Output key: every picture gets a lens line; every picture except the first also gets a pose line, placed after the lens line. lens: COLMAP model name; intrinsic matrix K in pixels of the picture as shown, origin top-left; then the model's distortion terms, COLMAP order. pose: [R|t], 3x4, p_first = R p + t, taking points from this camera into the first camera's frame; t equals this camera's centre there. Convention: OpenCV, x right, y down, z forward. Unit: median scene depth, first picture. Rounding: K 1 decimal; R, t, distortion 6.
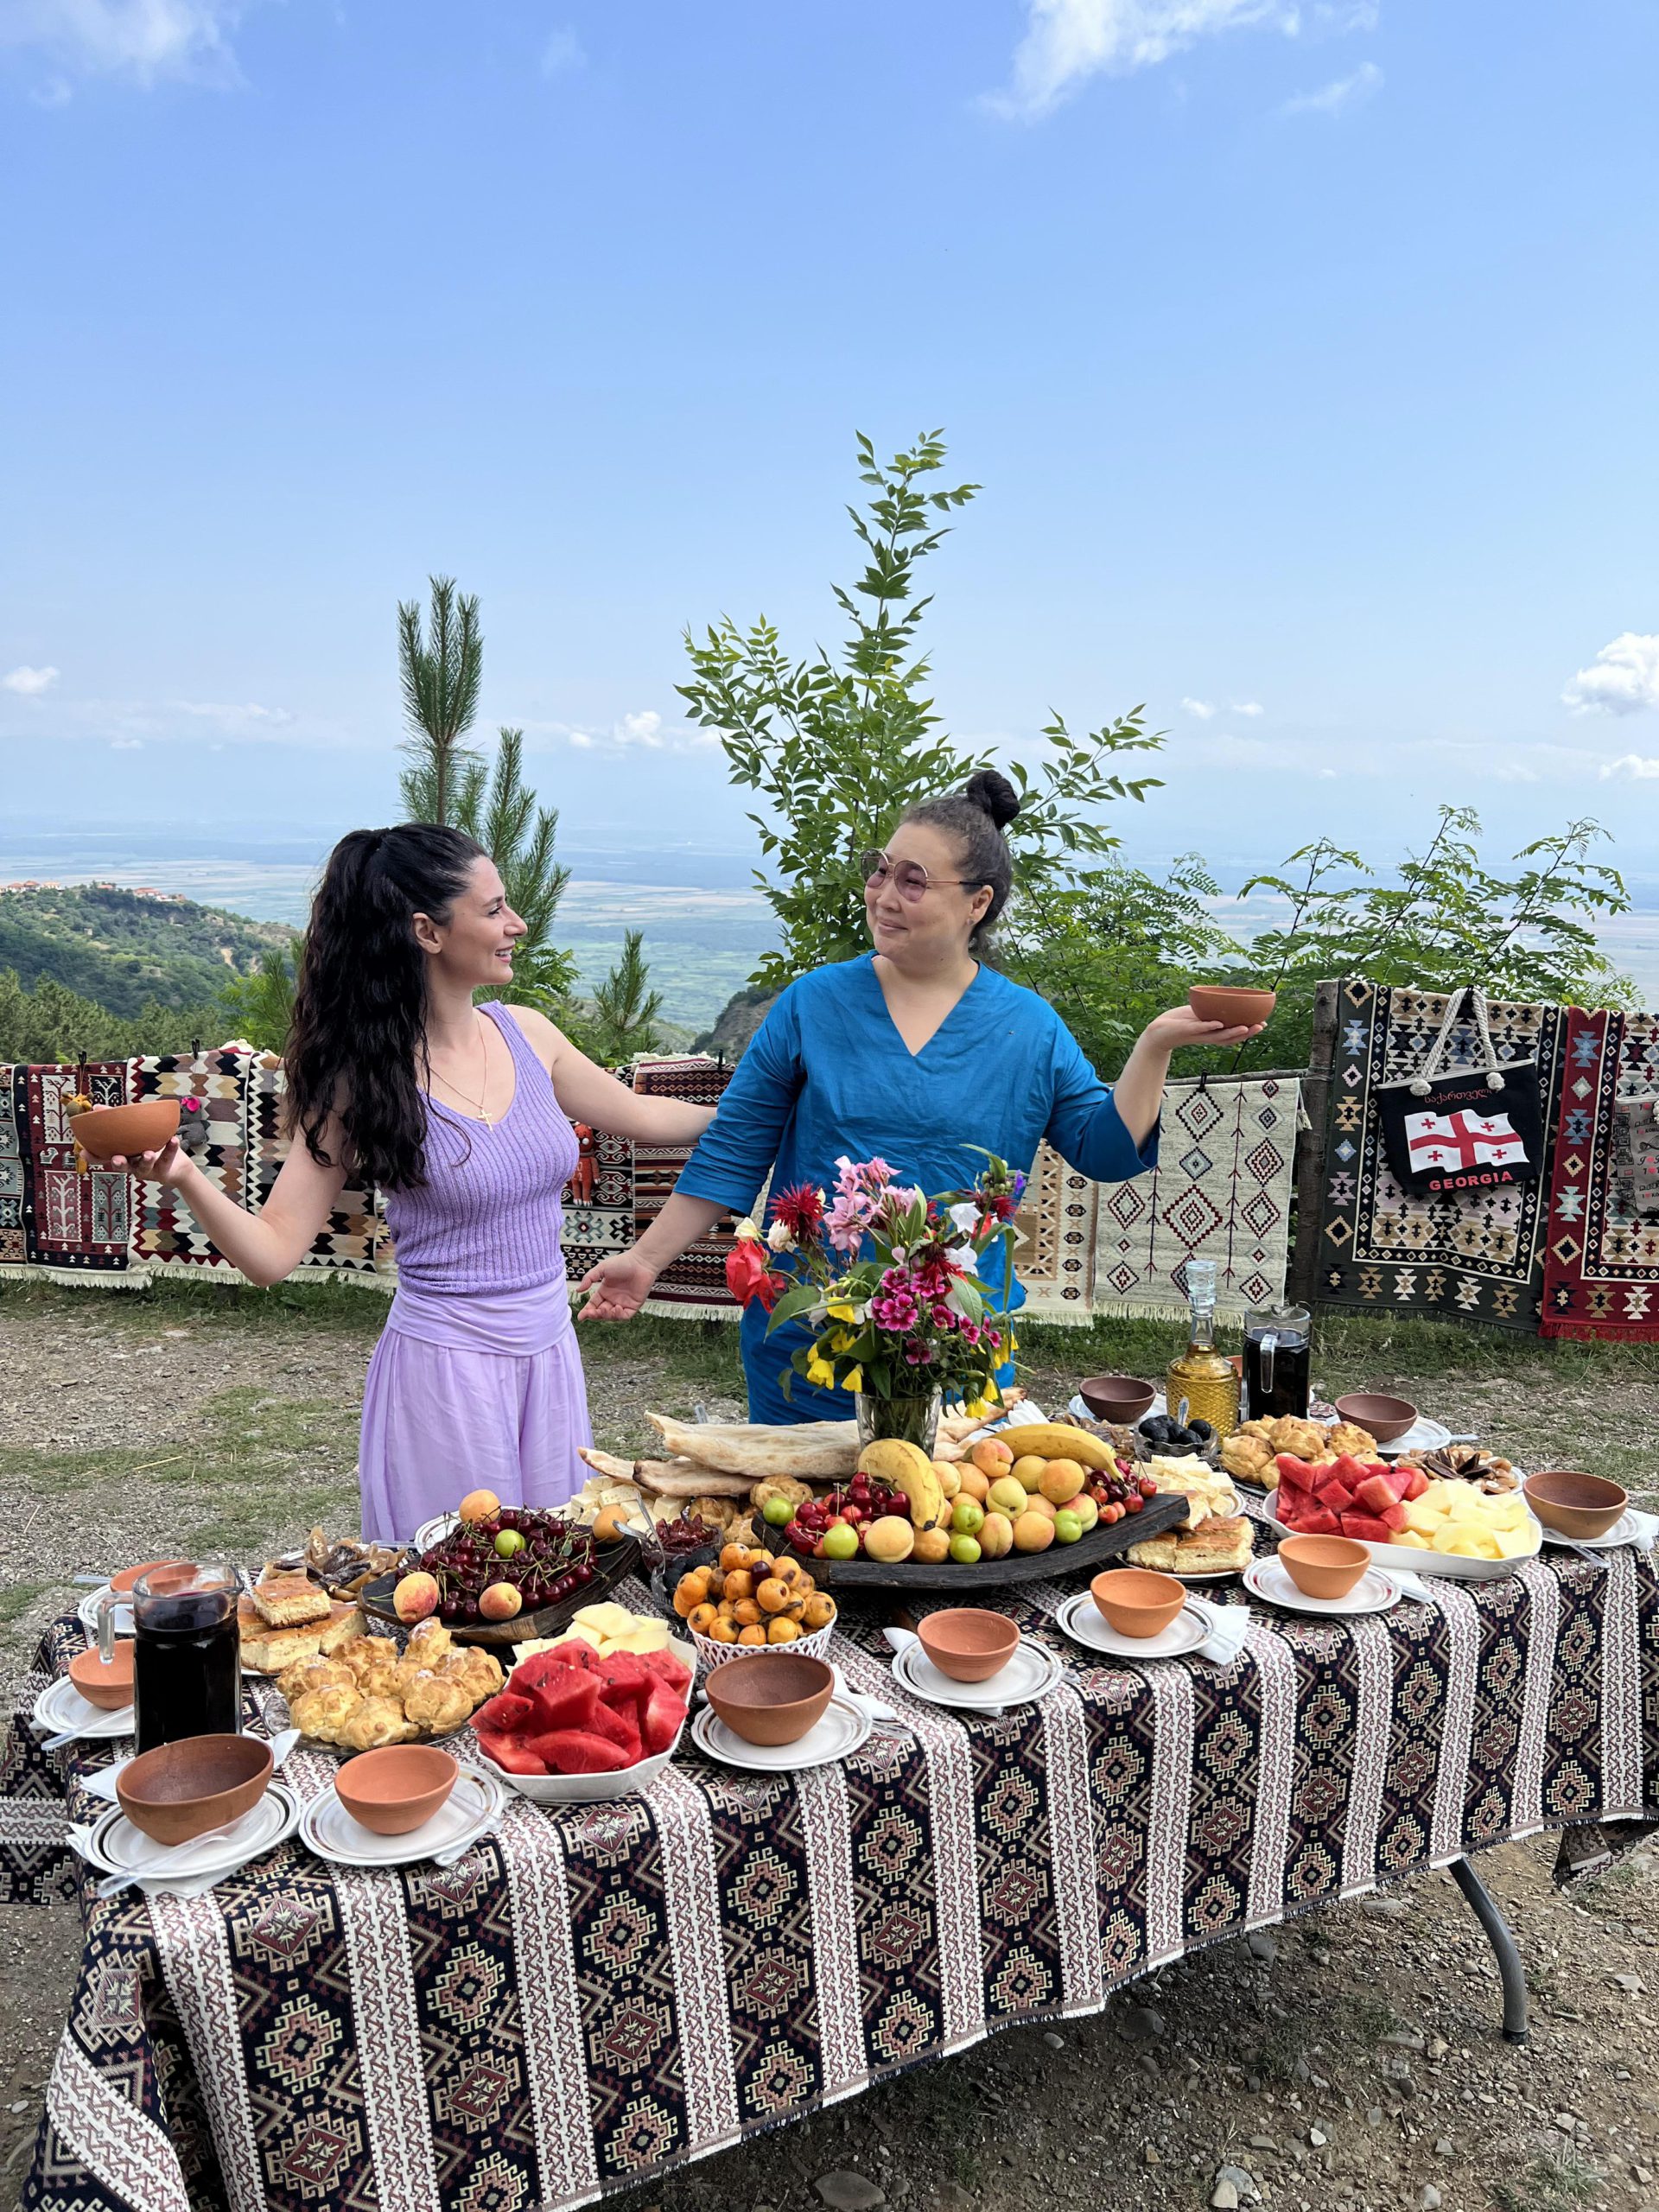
lens RADIAL K [[1836.5, 0, 829.5], [0, 1836.5, 1106.0], [0, 0, 1]] dist [0.094426, -0.256861]
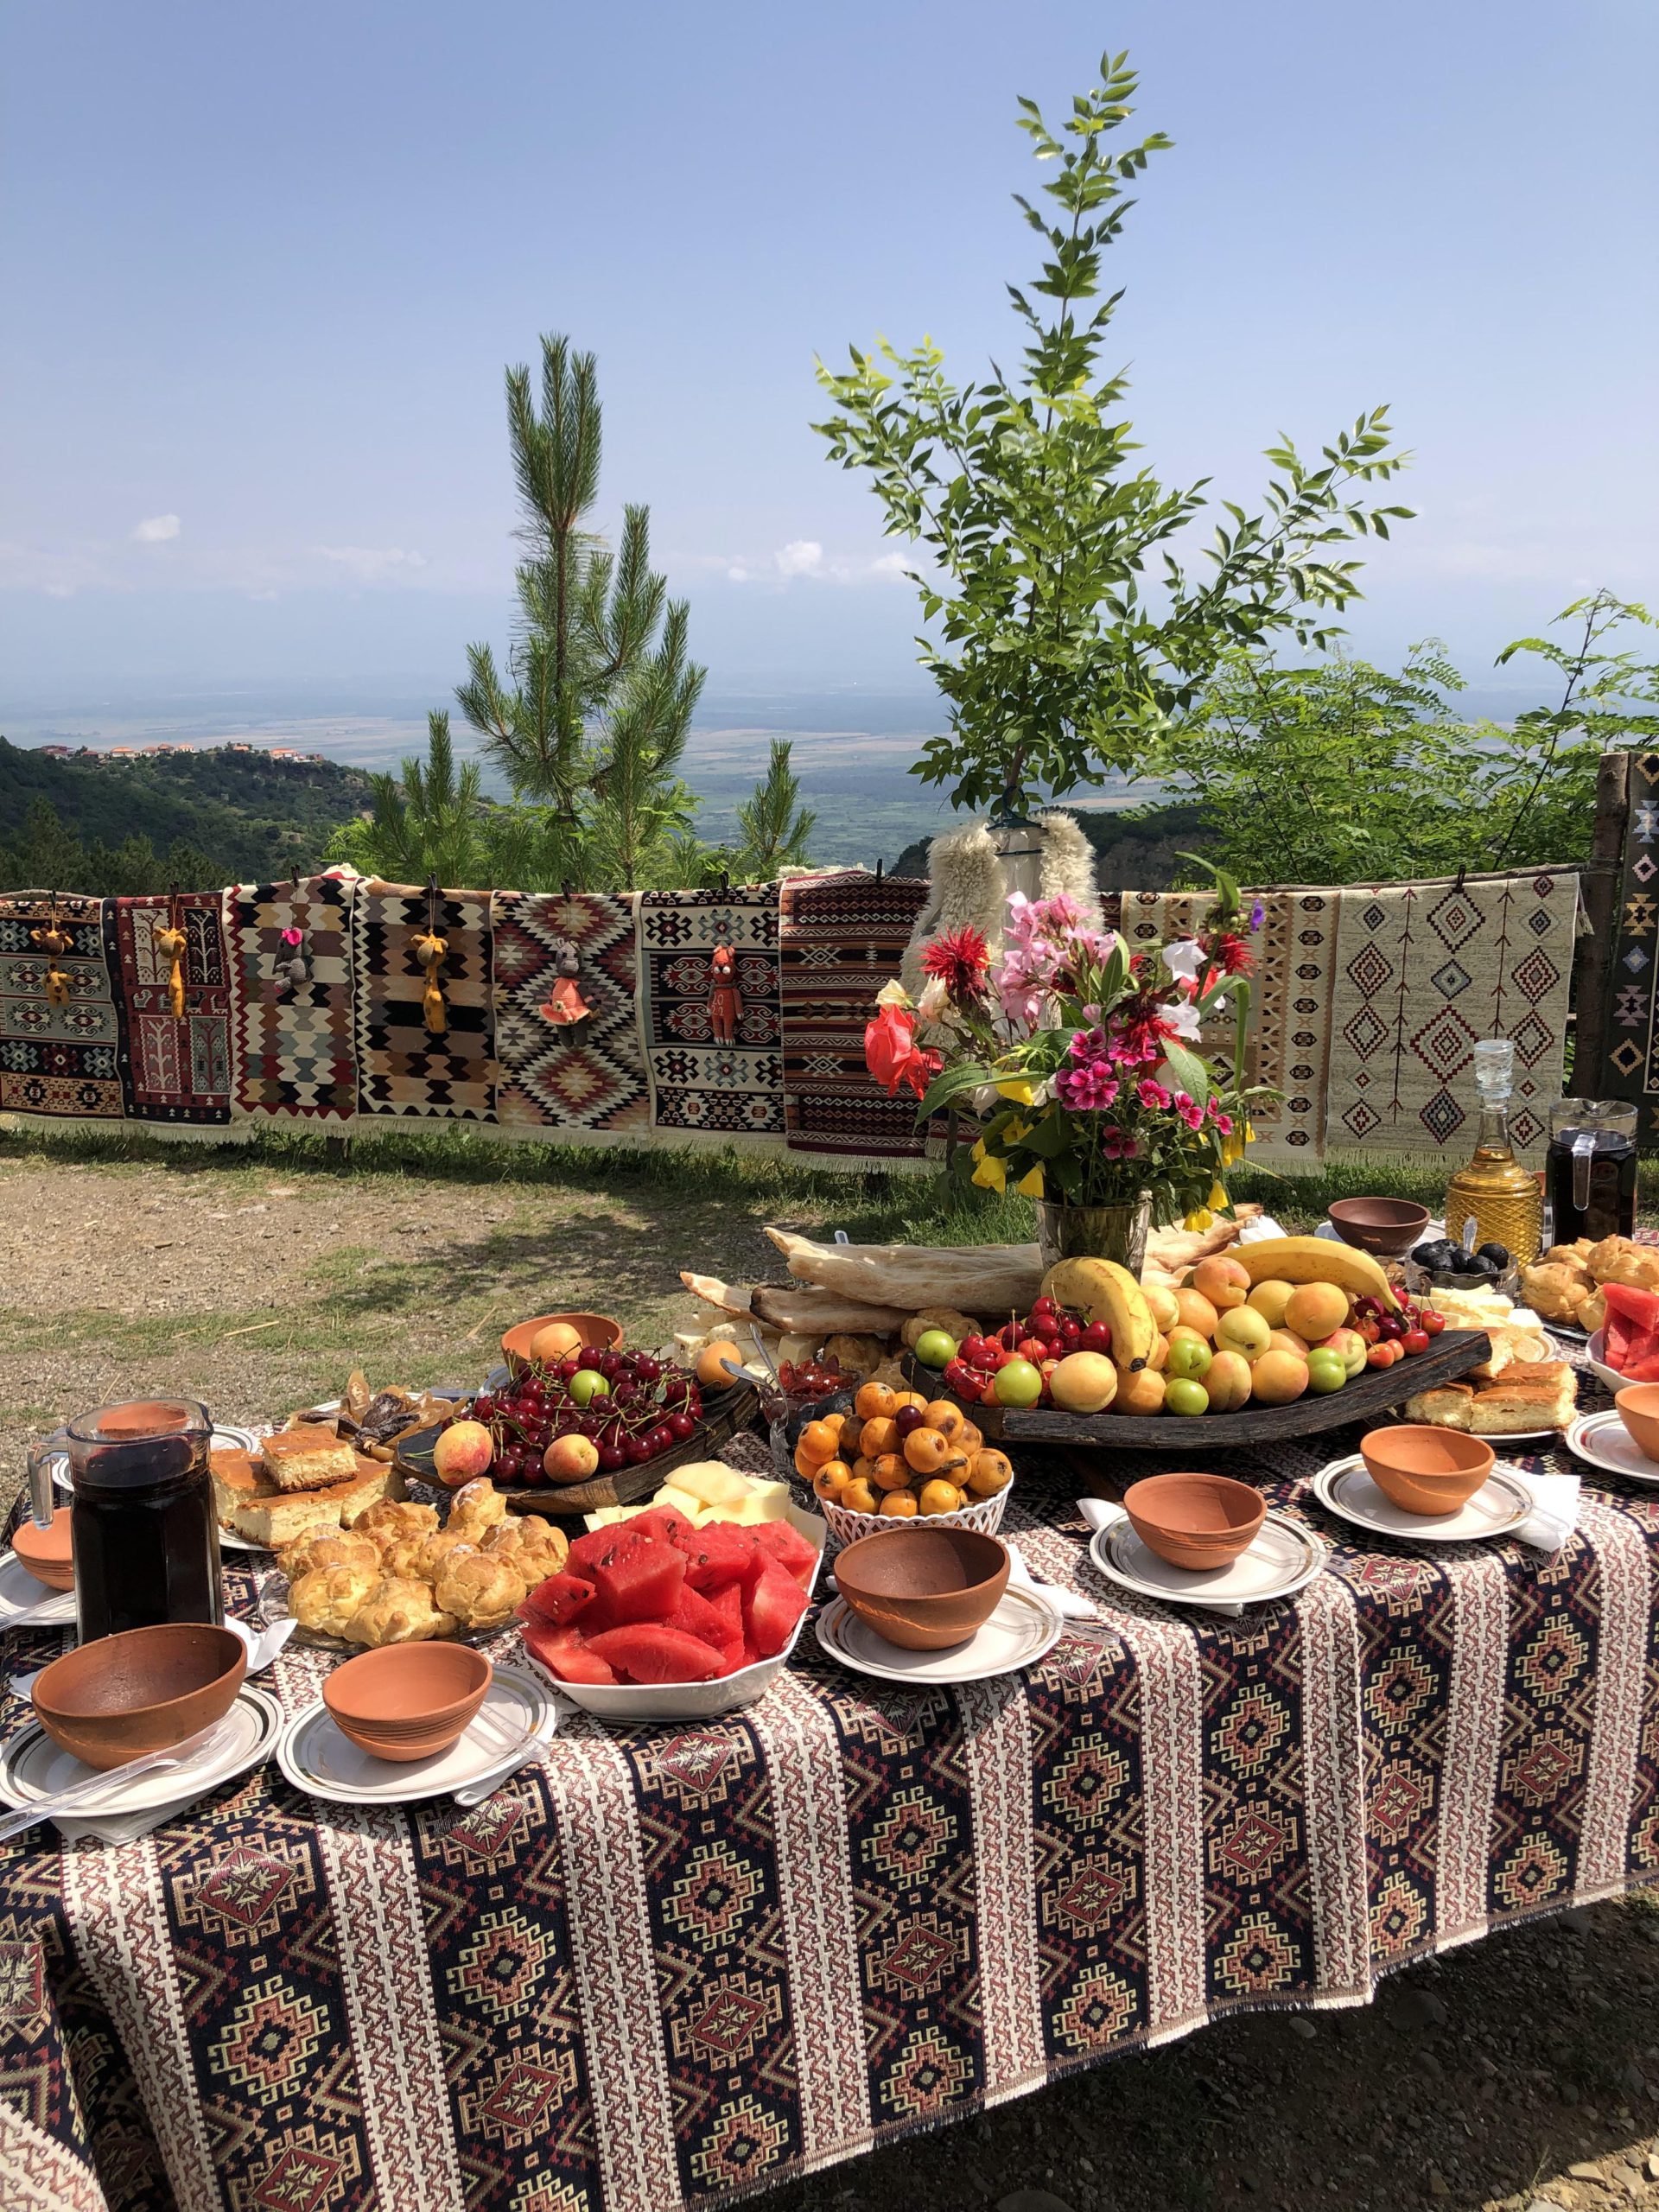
lens RADIAL K [[1960.3, 0, 829.5], [0, 1960.3, 1106.0], [0, 0, 1]] dist [0.089825, -0.276232]
pose [[0.995580, -0.009460, -0.093445, 0.005375], [0.015311, 0.997953, 0.062094, 0.072779], [0.092666, -0.063250, 0.993686, 0.209189]]
